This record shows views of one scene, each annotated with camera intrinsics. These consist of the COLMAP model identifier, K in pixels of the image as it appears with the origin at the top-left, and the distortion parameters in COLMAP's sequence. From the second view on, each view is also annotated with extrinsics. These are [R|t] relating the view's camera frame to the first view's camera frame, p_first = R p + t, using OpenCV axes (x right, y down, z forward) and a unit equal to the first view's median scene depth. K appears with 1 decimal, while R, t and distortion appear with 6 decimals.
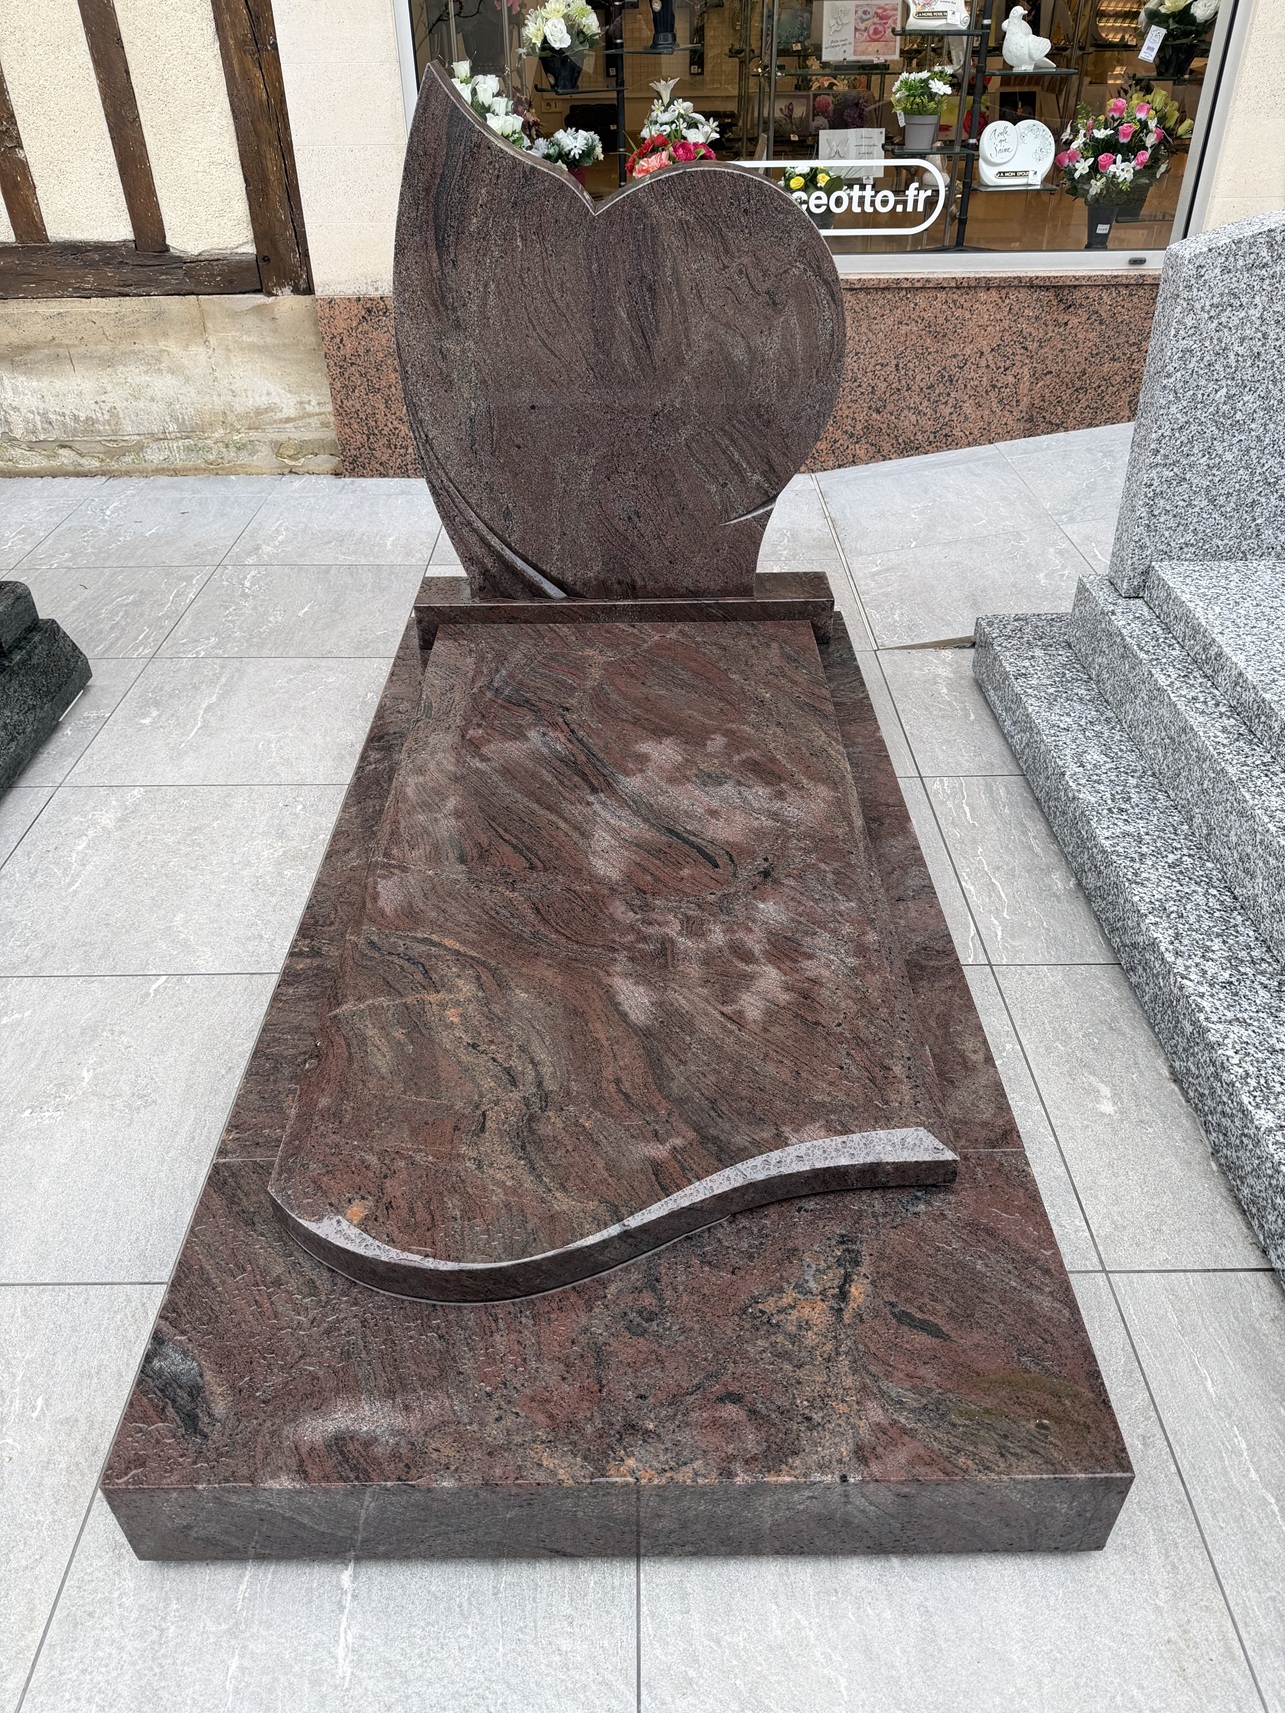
lens RADIAL K [[1177.6, 0, 642.5], [0, 1177.6, 856.5], [0, 0, 1]] dist [-0.009299, -0.002796]
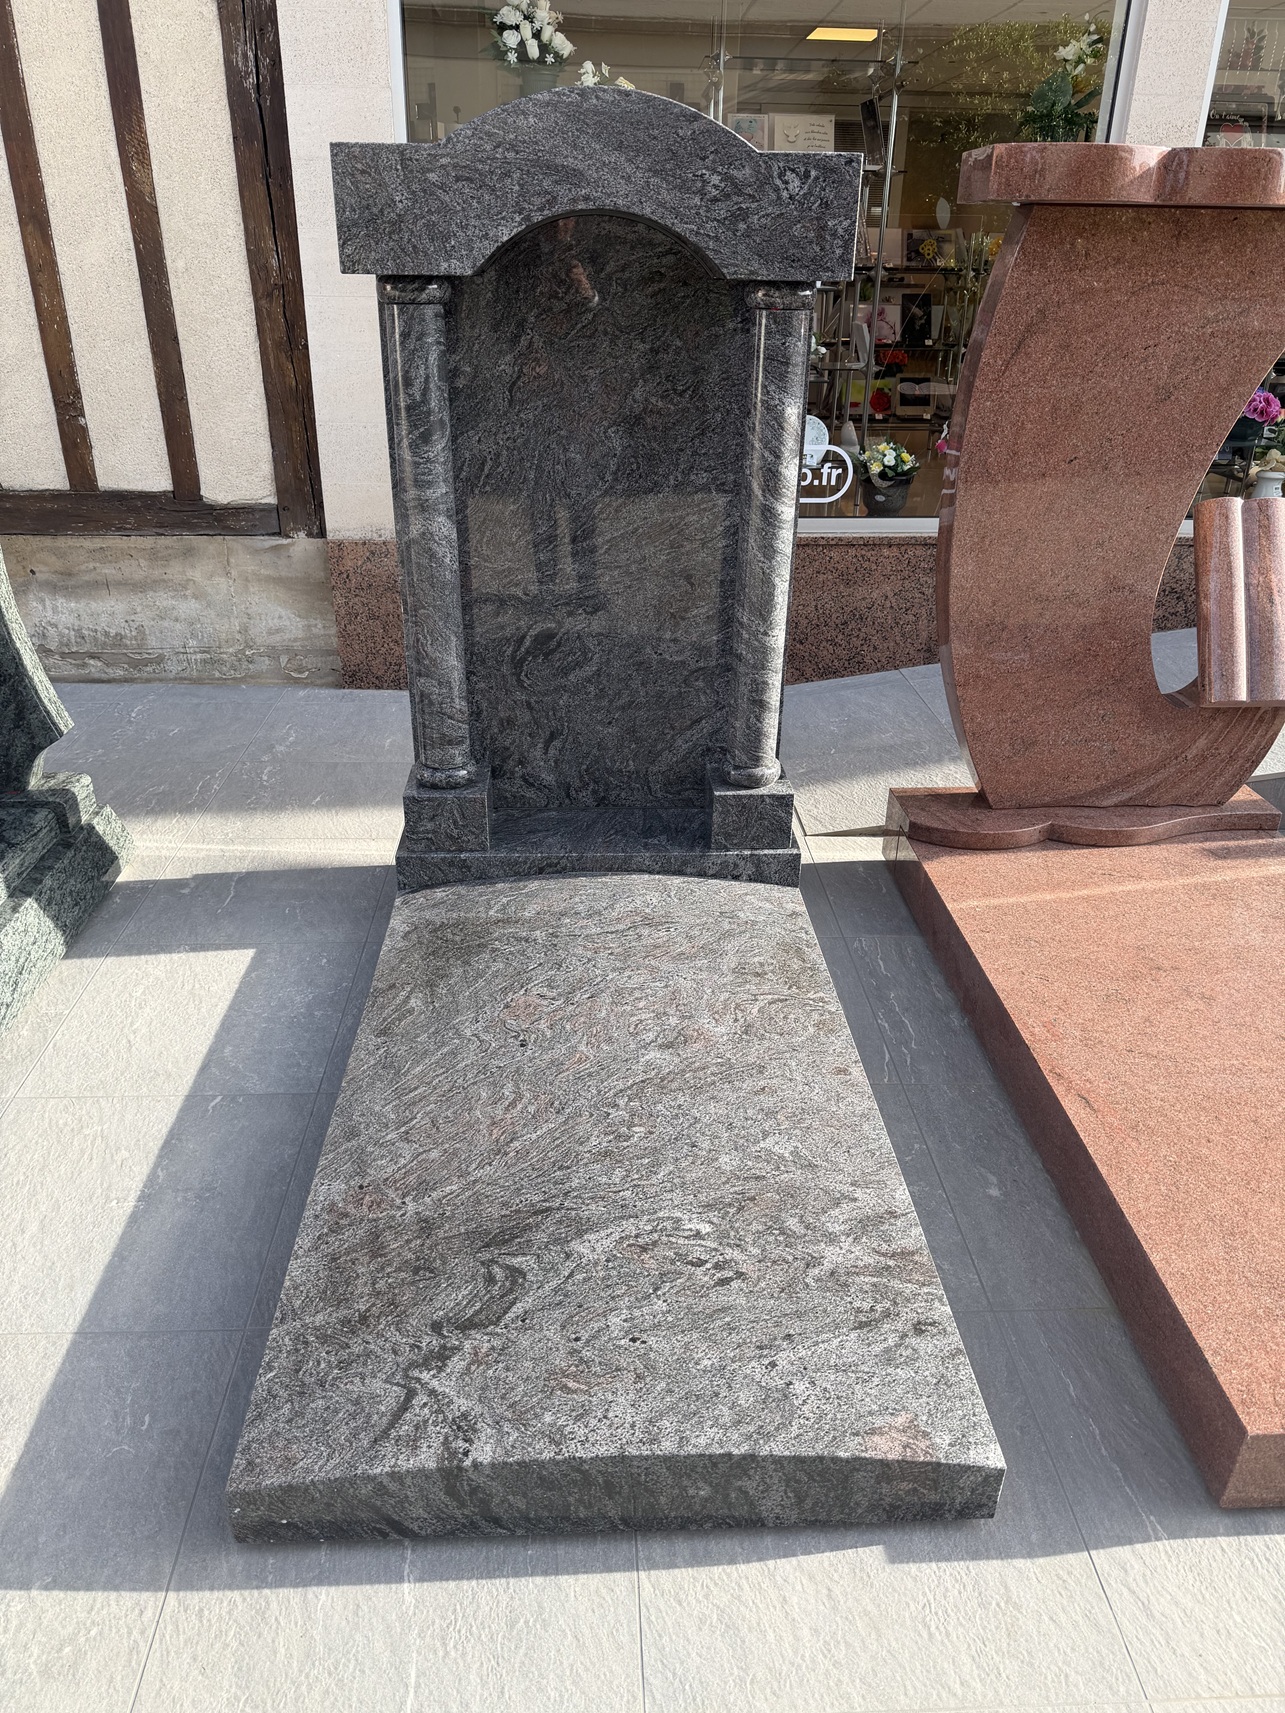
lens RADIAL K [[1166.3, 0, 645.5], [0, 1166.3, 860.7], [0, 0, 1]] dist [0.007648, -0.024727]
pose [[0.998493, 0.006245, 0.054519, -0.021442], [0.002575, 0.987078, -0.160218, 0.029757], [-0.054815, 0.160116, 0.985575, -0.122278]]
